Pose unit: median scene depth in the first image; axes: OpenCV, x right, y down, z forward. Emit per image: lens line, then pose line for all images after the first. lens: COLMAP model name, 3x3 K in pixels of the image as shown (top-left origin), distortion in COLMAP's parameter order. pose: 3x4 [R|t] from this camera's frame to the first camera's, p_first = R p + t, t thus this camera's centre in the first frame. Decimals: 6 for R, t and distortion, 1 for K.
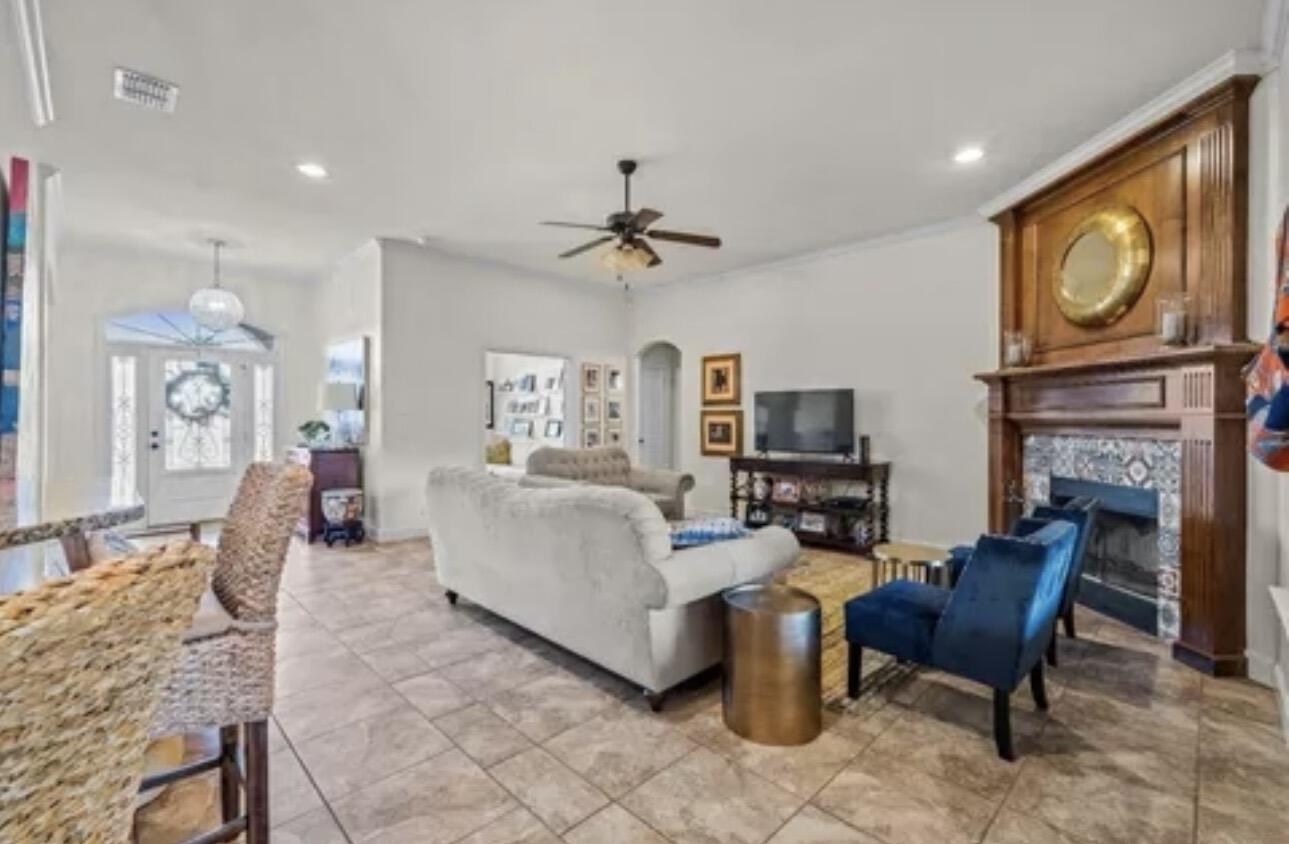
lens RADIAL K [[569.3, 0, 648.8], [0, 569.3, 415.1], [0, 0, 1]] dist [0.006576, -0.001310]
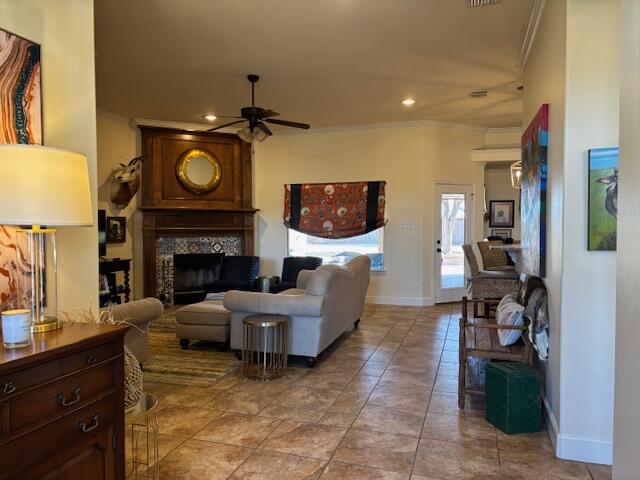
lens RADIAL K [[475.8, 0, 320.6], [0, 475.8, 238.9], [0, 0, 1]] dist [0.032851, 0.002835]
pose [[-0.468701, -0.027887, 0.882917, -1.303909], [-0.003232, 0.999549, 0.029855, -0.015506], [-0.883351, 0.011139, -0.468580, 1.423548]]
